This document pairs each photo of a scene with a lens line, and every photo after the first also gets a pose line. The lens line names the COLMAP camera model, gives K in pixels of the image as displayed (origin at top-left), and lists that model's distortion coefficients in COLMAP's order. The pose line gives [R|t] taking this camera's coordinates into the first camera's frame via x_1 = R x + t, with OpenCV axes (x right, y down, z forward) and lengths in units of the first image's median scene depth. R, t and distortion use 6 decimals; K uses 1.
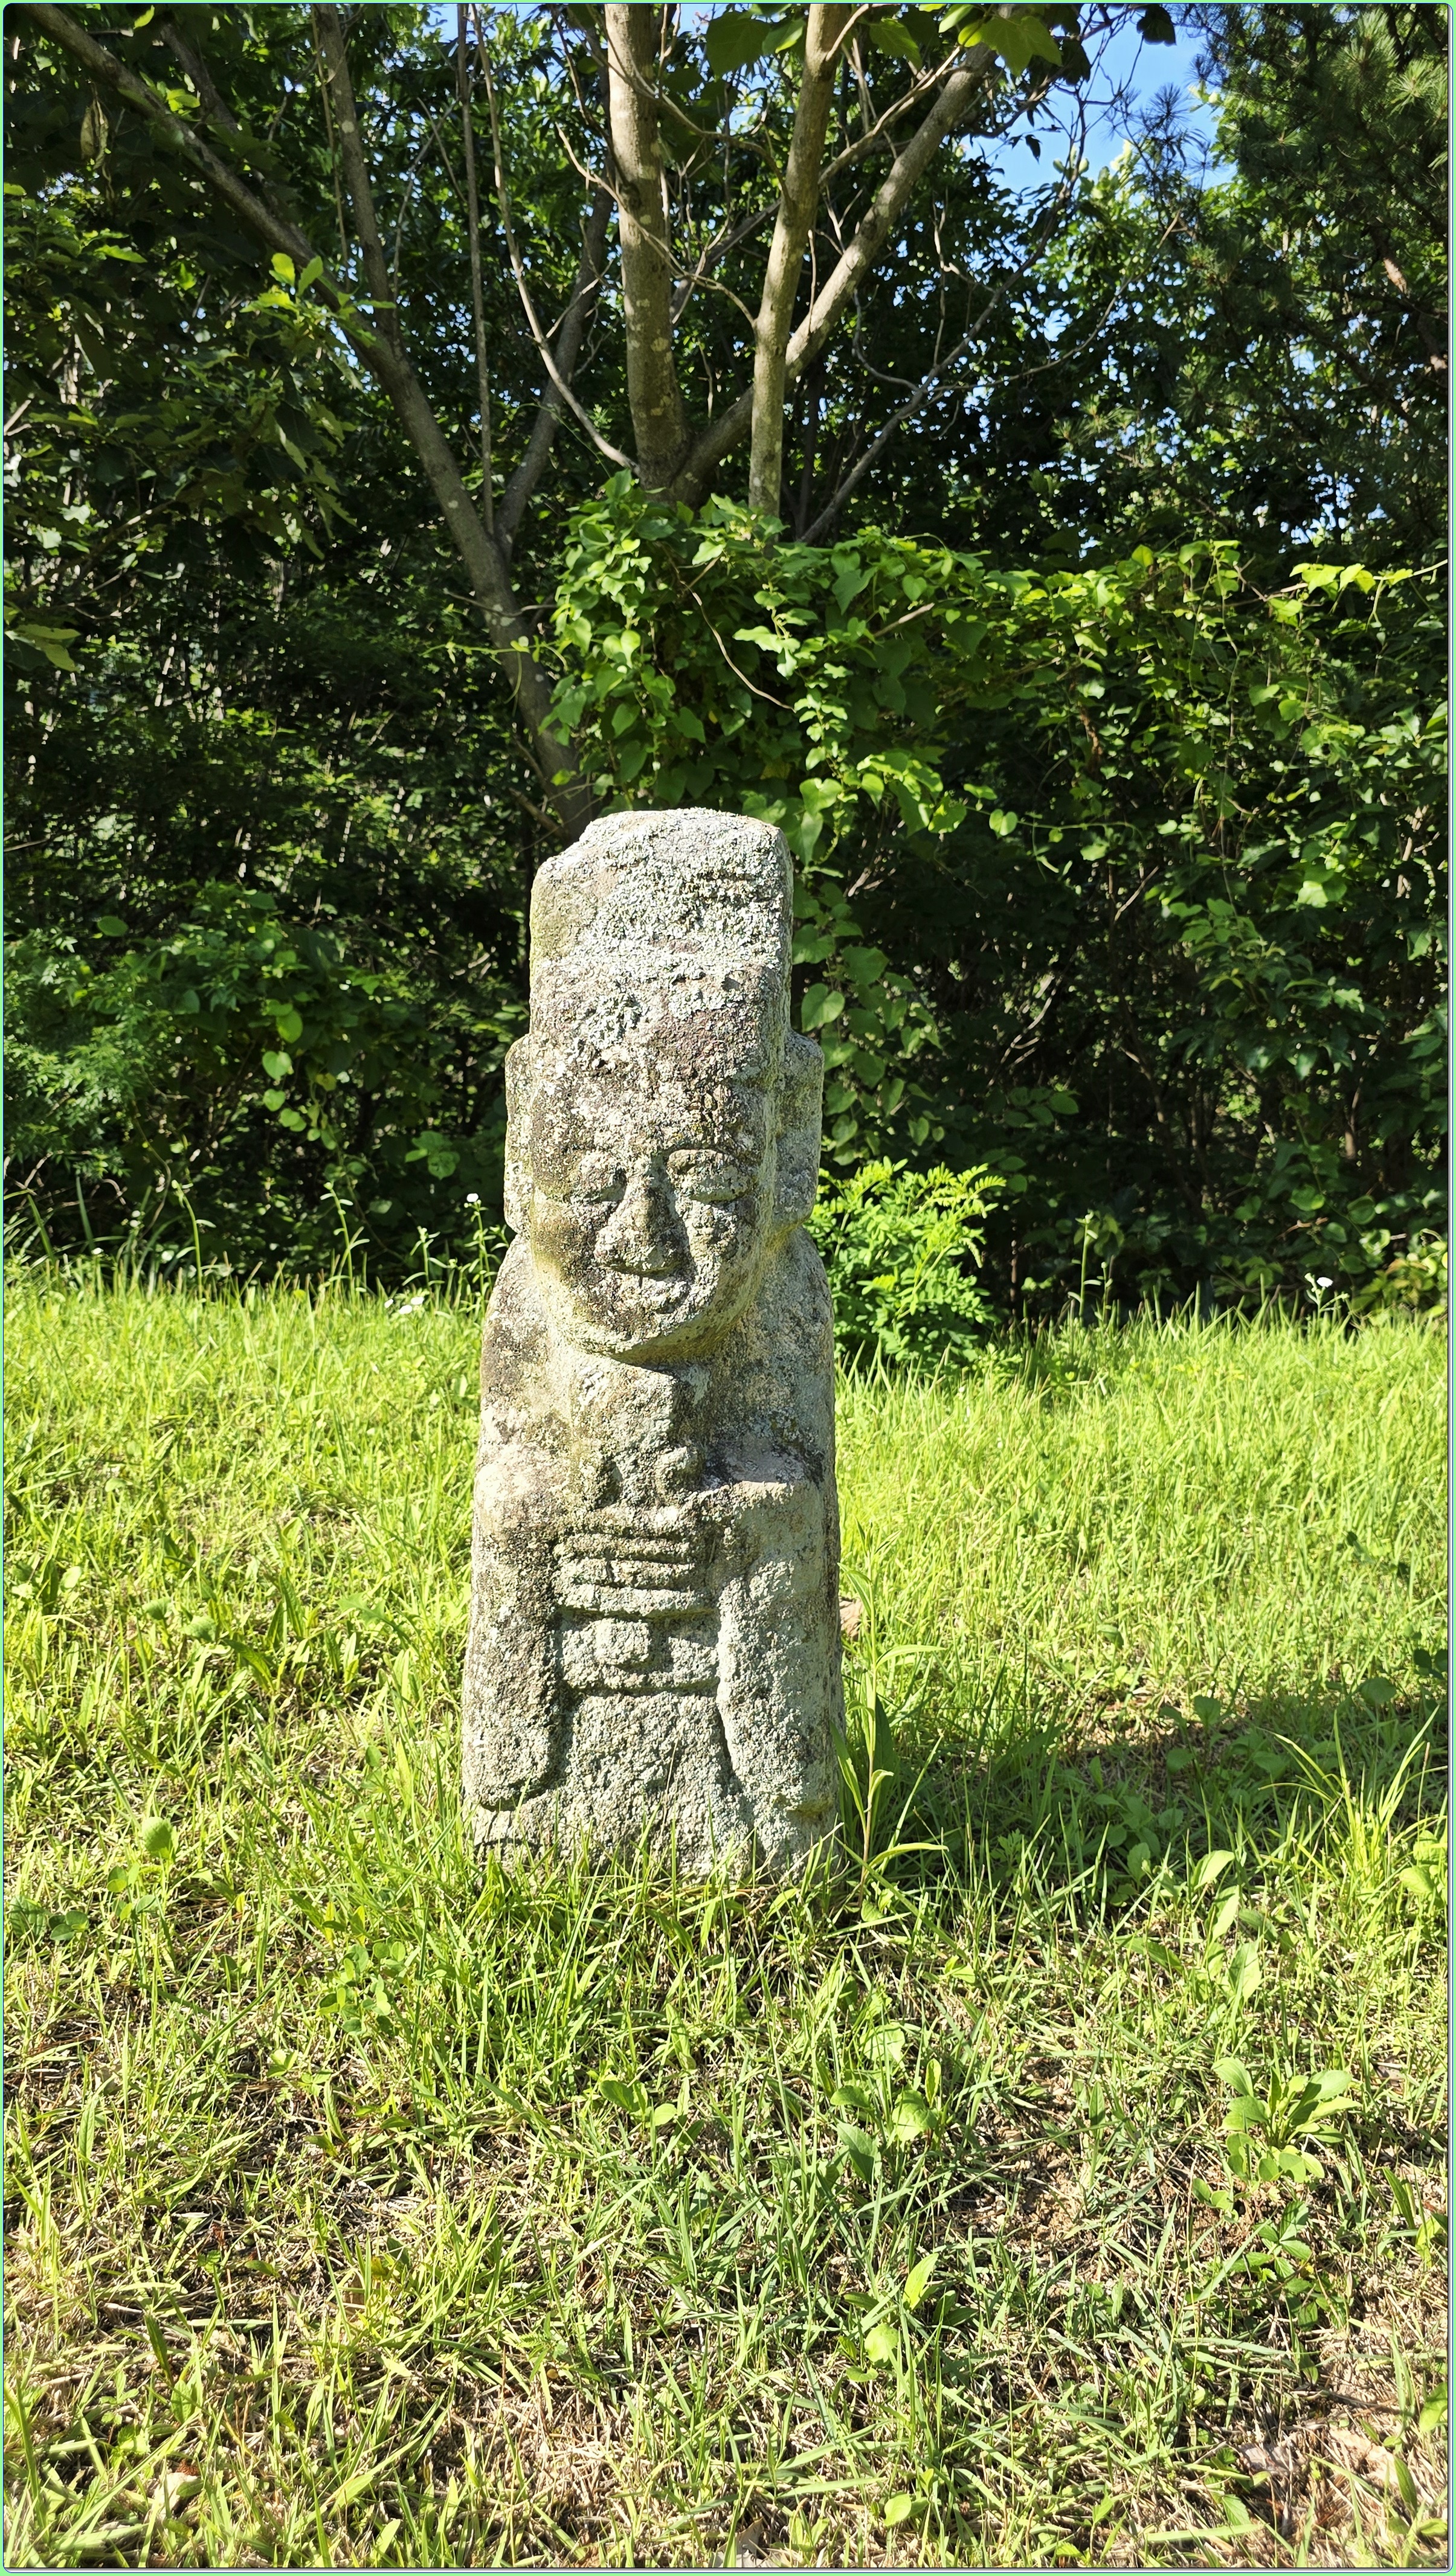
lens RADIAL K [[1743.1, 0, 654.1], [0, 1743.1, 1251.1], [0, 0, 1]] dist [0.088108, -0.129683]
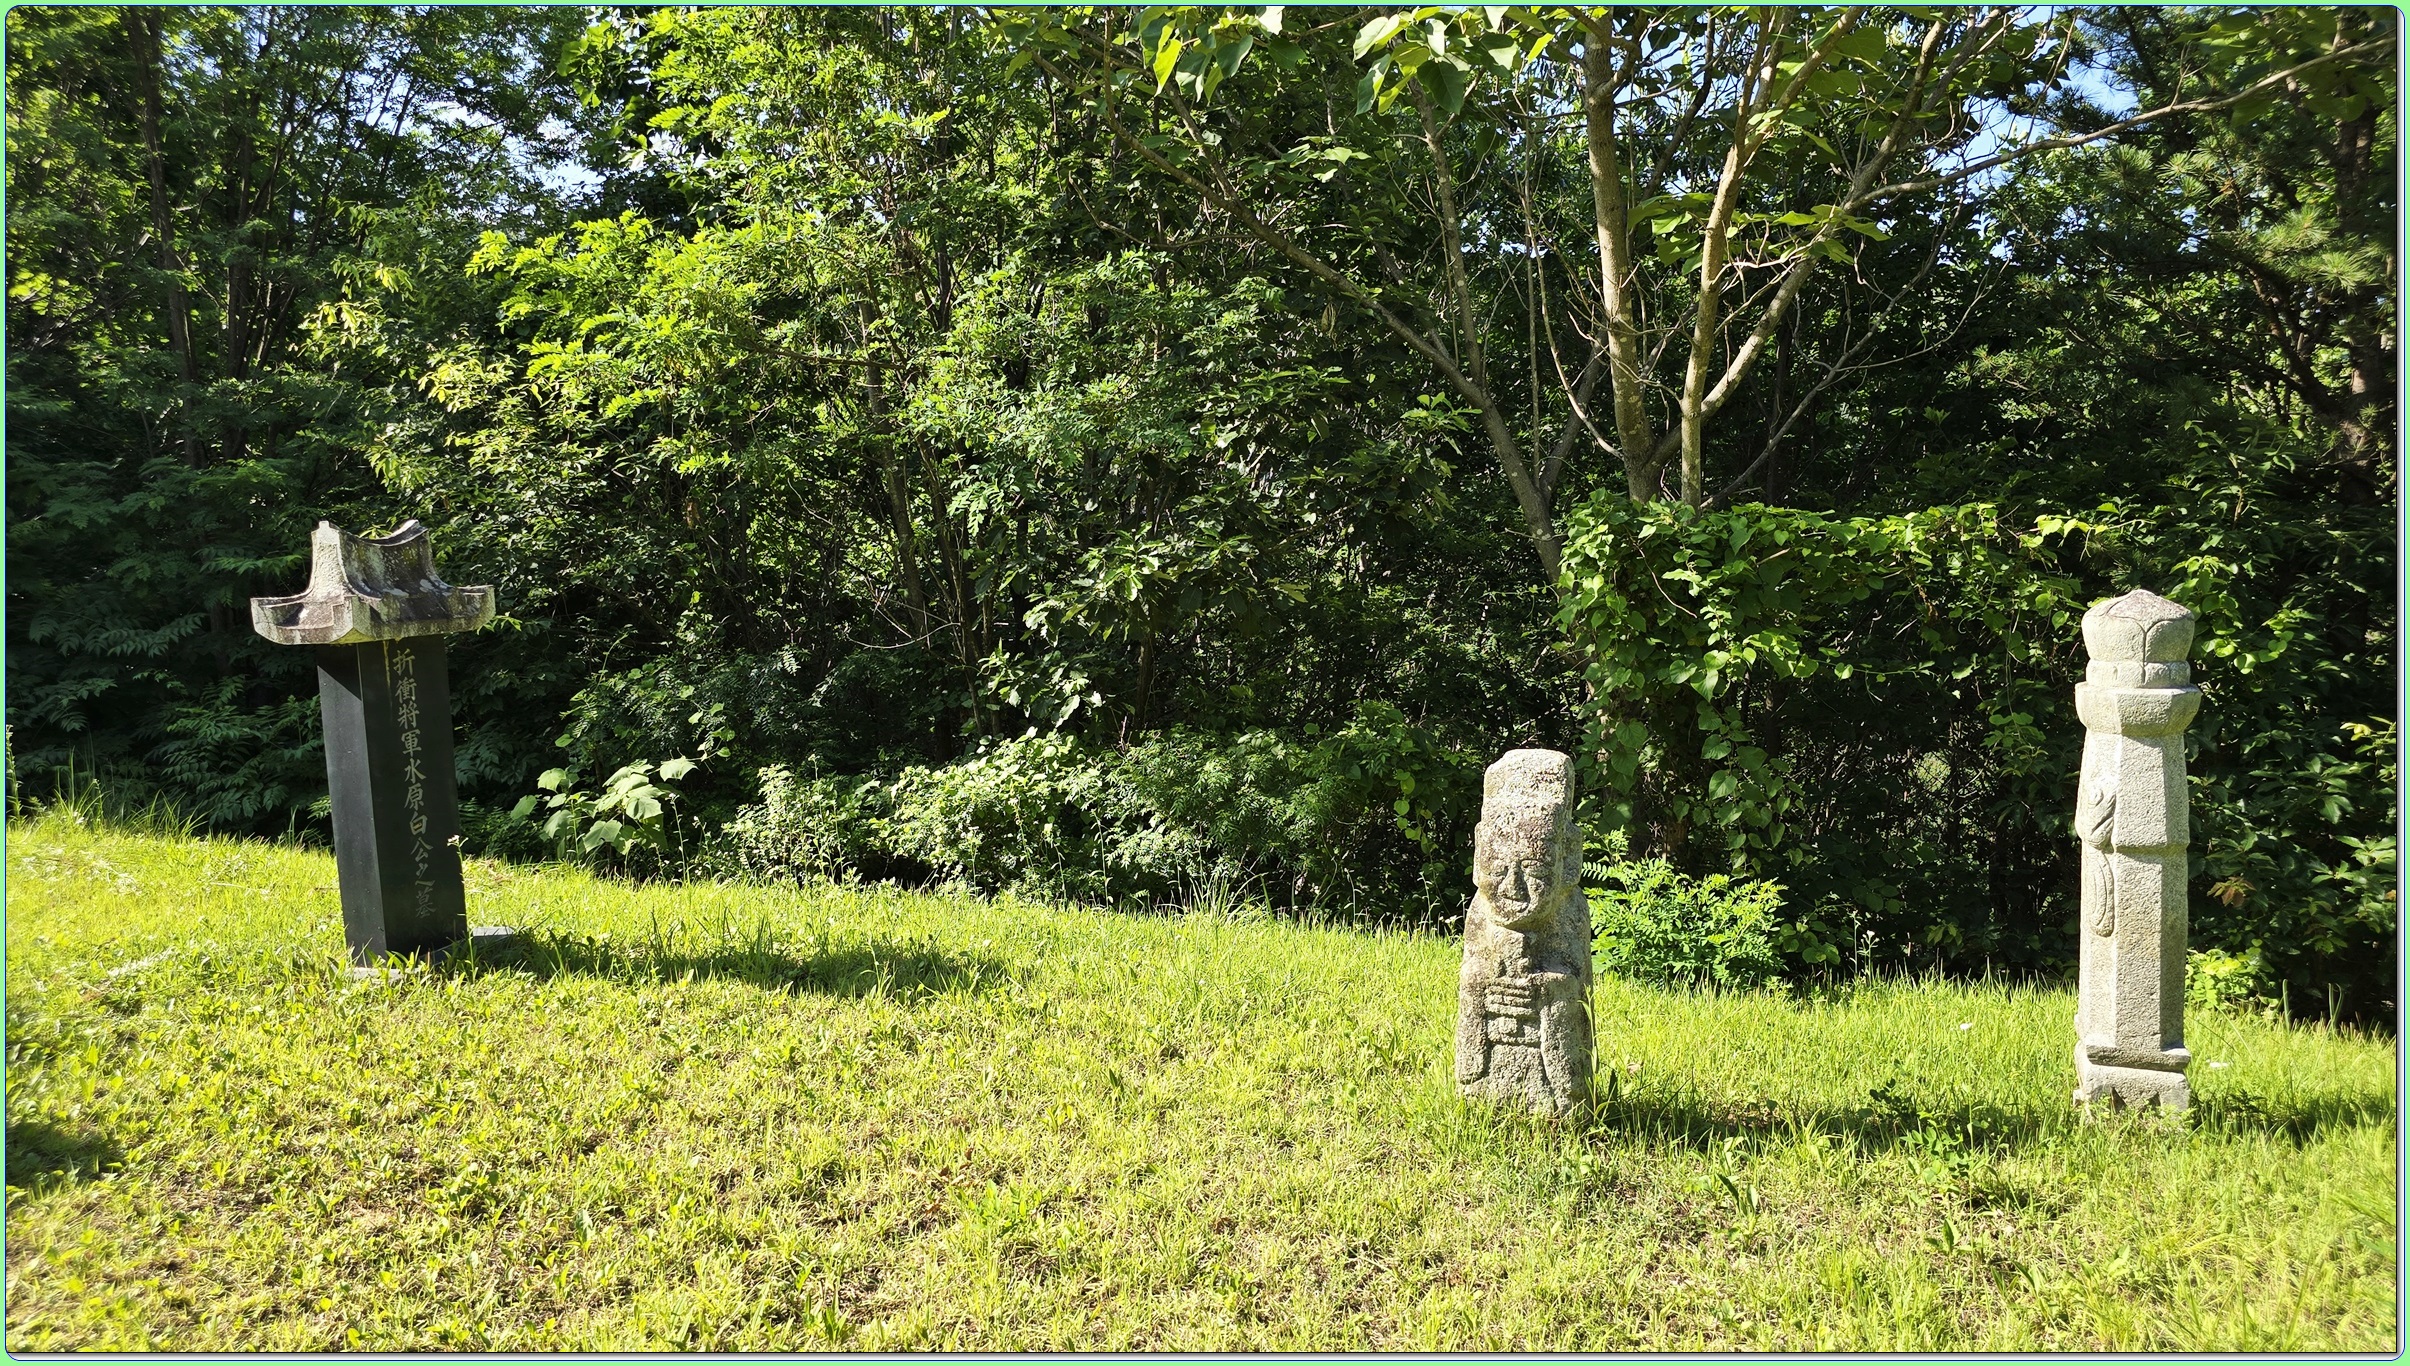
lens RADIAL K [[1630.6, 0, 1223.4], [0, 1630.6, 683.6], [0, 0, 1]] dist [0.088108, -0.129683]
pose [[0.951105, 0.007996, -0.308763, 0.373475], [-0.057840, 0.986591, -0.152620, 0.101054], [0.303402, 0.163017, 0.938814, -1.840462]]
